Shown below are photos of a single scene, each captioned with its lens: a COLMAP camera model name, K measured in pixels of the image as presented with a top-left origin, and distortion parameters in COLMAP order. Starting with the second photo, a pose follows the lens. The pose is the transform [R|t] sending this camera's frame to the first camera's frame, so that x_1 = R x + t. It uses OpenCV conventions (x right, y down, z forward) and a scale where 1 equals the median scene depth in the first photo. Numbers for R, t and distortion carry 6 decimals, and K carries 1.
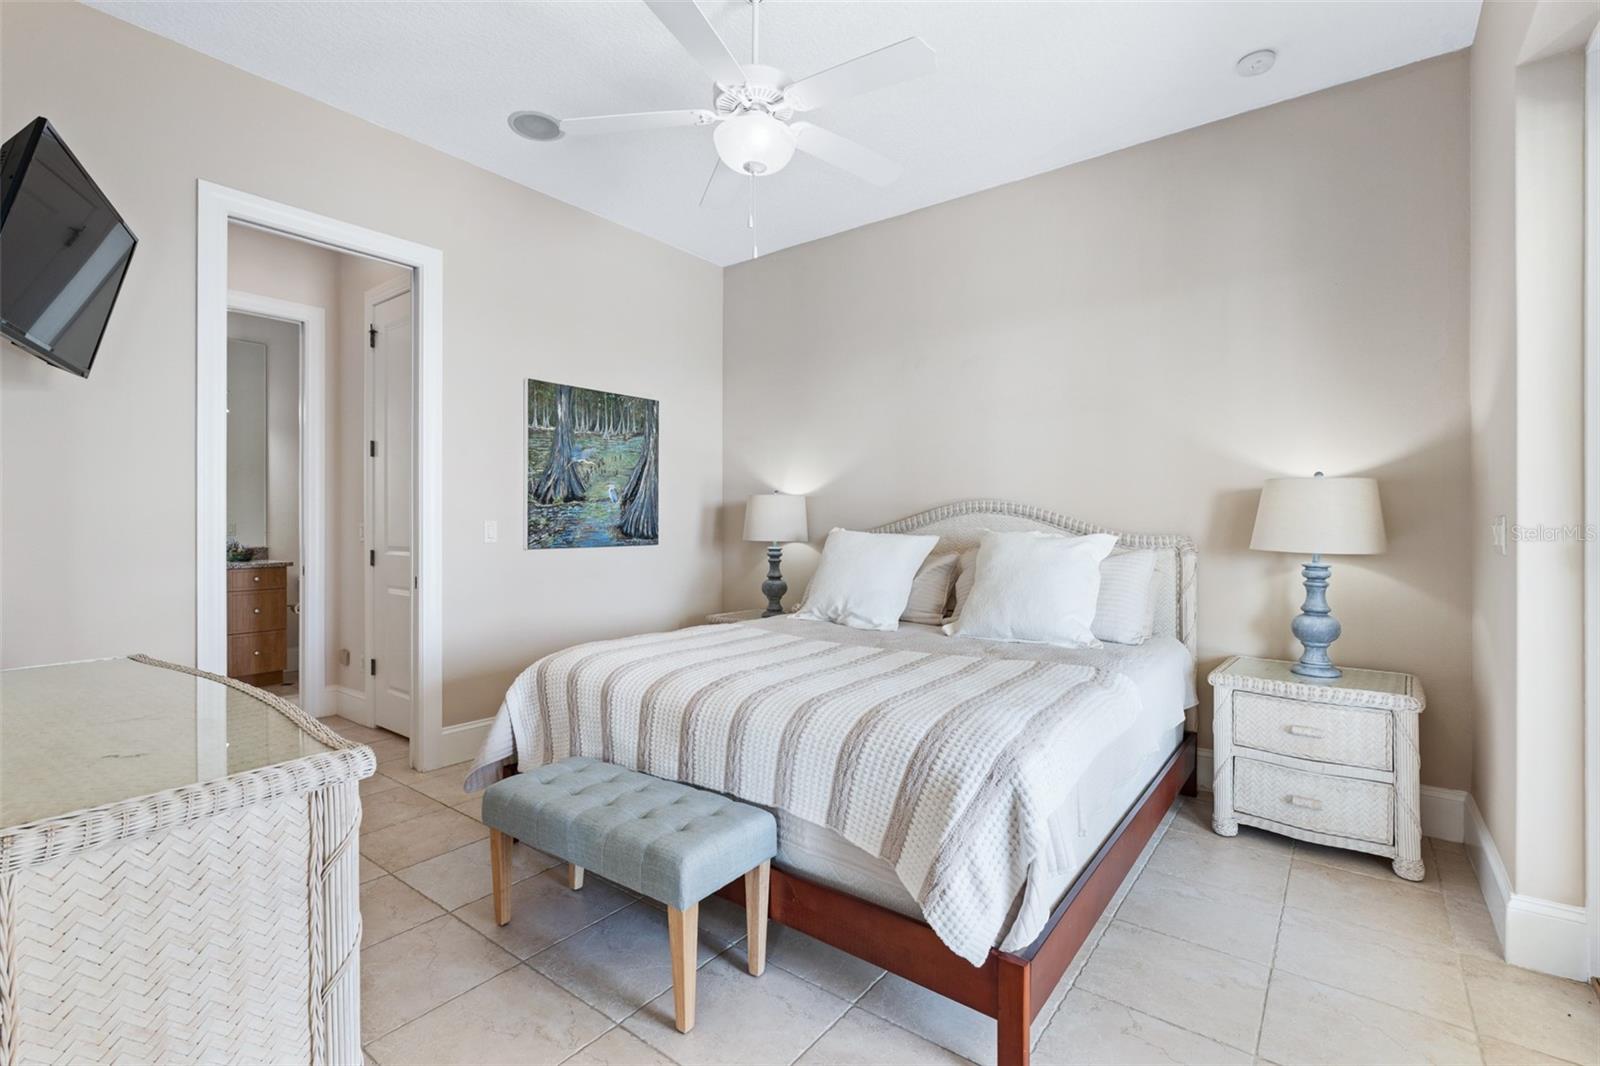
lens RADIAL K [[720.3, 0, 803.7], [0, 720.3, 524.0], [0, 0, 1]] dist [-0.004015, 0.000279]
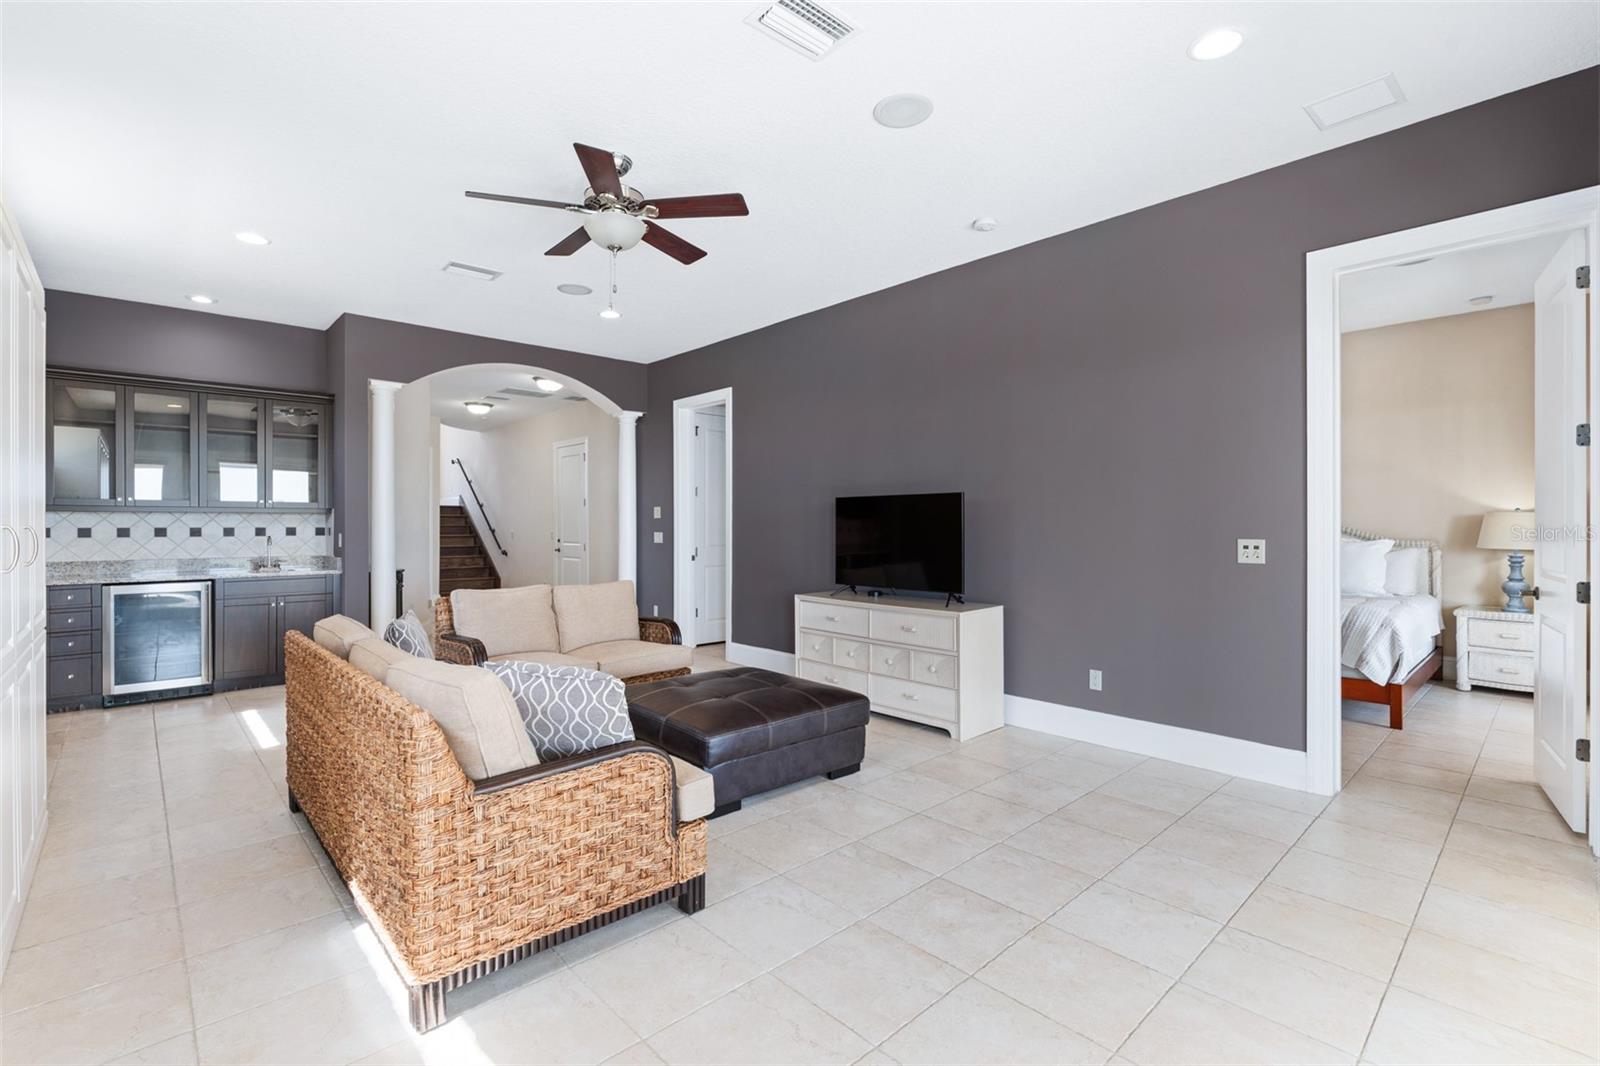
lens RADIAL K [[720.3, 0, 795.1], [0, 720.3, 532.0], [0, 0, 1]] dist [-0.004015, 0.000279]
pose [[0.985186, -0.002214, -0.171476, -0.782725], [0.002764, 0.999992, 0.002973, -0.015467], [0.171468, -0.003403, 0.985184, -1.114125]]
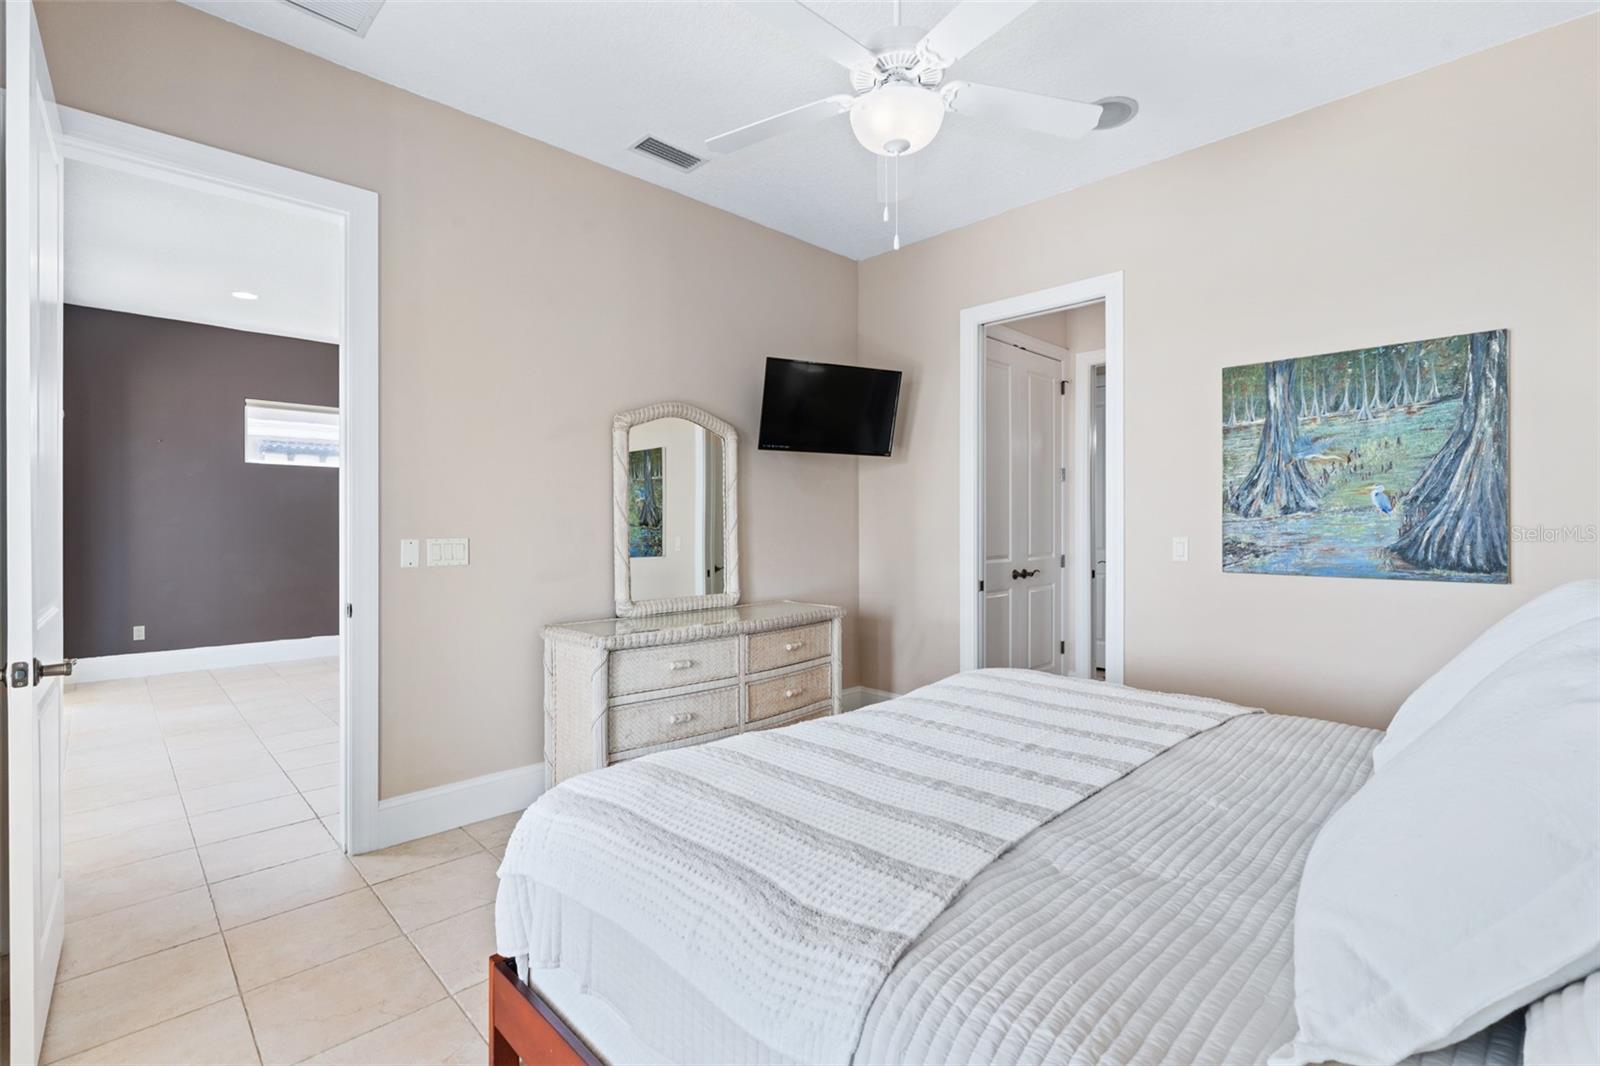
lens RADIAL K [[720.3, 0, 799.6], [0, 720.3, 527.8], [0, 0, 1]] dist [-0.004015, 0.000279]
pose [[-0.140058, 0.001407, -0.990142, 0.503878], [-0.006050, 0.999979, 0.002277, -0.015216], [0.990125, 0.006310, -0.140047, 0.620982]]
